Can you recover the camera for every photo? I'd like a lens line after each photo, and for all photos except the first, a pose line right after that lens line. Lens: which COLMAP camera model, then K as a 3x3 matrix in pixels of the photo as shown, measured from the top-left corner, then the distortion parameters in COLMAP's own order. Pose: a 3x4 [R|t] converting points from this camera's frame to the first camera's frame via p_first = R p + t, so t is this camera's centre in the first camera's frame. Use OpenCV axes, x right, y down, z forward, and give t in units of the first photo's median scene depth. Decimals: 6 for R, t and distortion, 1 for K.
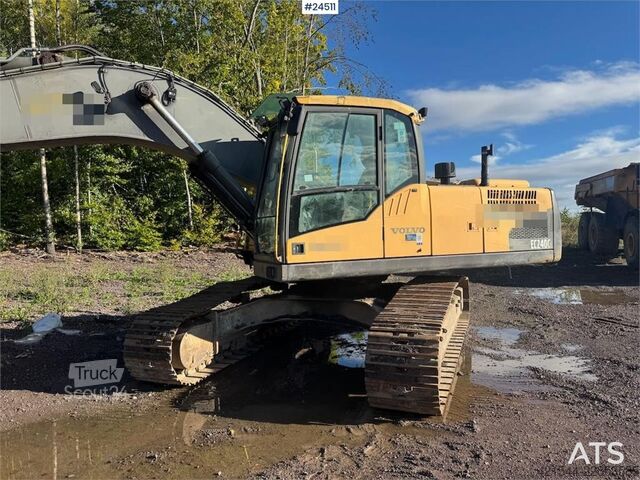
lens RADIAL K [[450.1, 0, 323.6], [0, 450.1, 241.1], [0, 0, 1]] dist [0.057370, -0.055127]
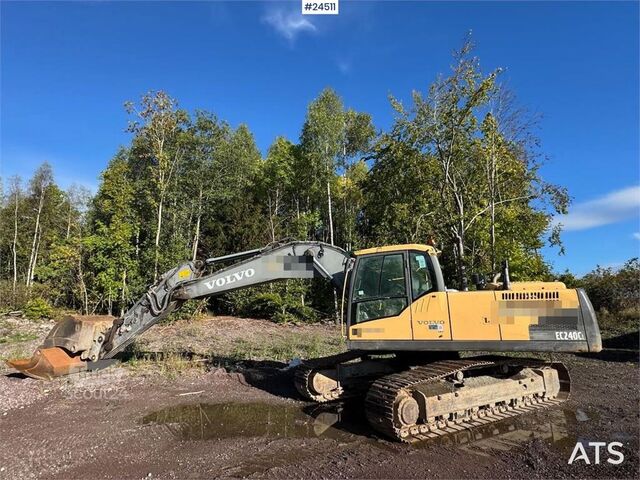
lens RADIAL K [[323.7, 0, 318.6], [0, 323.7, 239.0], [0, 0, 1]] dist [-0.003844, -0.001084]
pose [[0.760101, -0.132304, -0.636194, 0.628107], [-0.017280, 0.974591, -0.223324, -0.047557], [0.649576, 0.180742, 0.738501, -0.133242]]
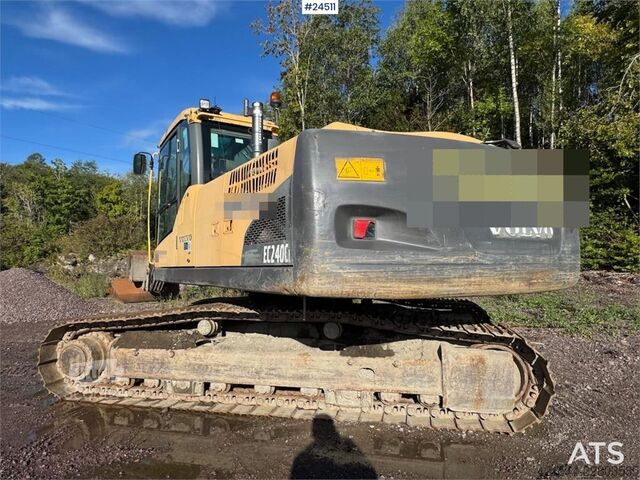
lens RADIAL K [[414.3, 0, 321.0], [0, 414.3, 245.4], [0, 0, 1]] dist [0.005604, 0.001433]
pose [[0.156783, -0.022825, -0.987369, 1.046090], [-0.015479, 0.999553, -0.025565, 0.008294], [0.987512, 0.019292, 0.156359, 1.113049]]
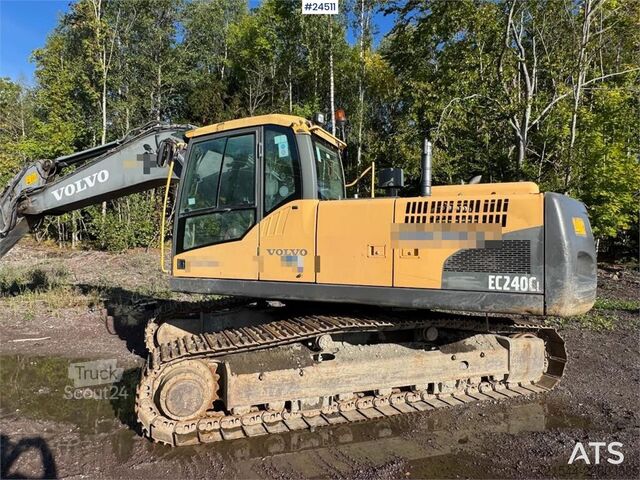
lens RADIAL K [[414.3, 0, 314.0], [0, 414.3, 239.5], [0, 0, 1]] dist [0.005604, 0.001433]
pose [[0.663987, 0.020266, -0.747470, 0.819802], [-0.041699, 0.999081, -0.009953, -0.042218], [0.746581, 0.037777, 0.664221, 0.476317]]
